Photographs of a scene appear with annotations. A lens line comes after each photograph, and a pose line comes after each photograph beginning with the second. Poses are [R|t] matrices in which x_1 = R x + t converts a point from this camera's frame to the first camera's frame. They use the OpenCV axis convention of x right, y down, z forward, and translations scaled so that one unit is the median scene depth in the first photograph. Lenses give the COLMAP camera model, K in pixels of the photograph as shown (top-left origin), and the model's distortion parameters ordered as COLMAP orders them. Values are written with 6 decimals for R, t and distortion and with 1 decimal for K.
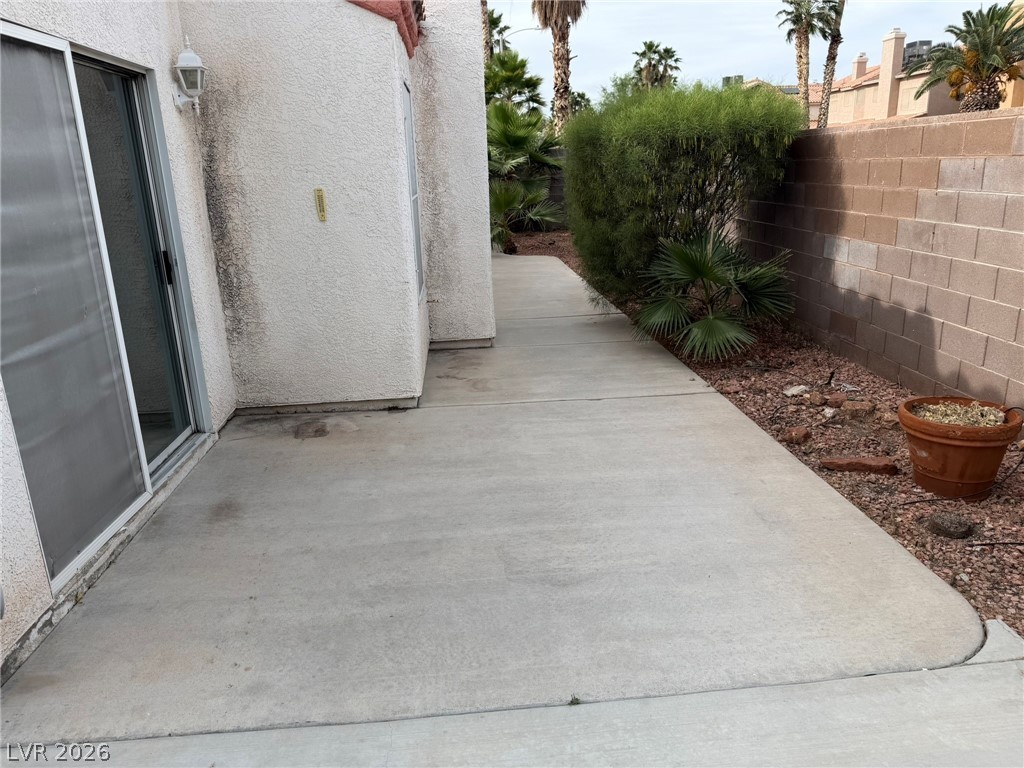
lens RADIAL K [[721.4, 0, 512.4], [0, 721.4, 382.1], [0, 0, 1]] dist [0.024431, -0.036412]
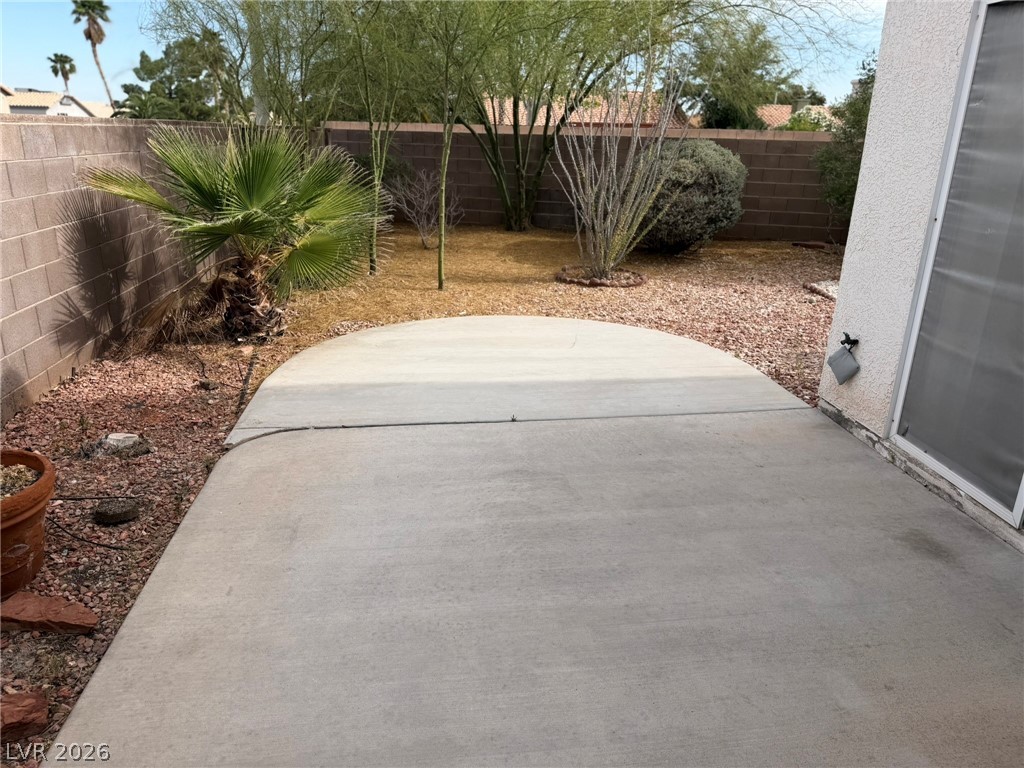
lens RADIAL K [[721.4, 0, 511.4], [0, 721.4, 384.5], [0, 0, 1]] dist [0.024431, -0.036412]
pose [[-0.998656, 0.031429, -0.041224, 0.116322], [0.001594, 0.813487, 0.581581, -0.510356], [0.051813, 0.580734, -0.812443, 1.742334]]
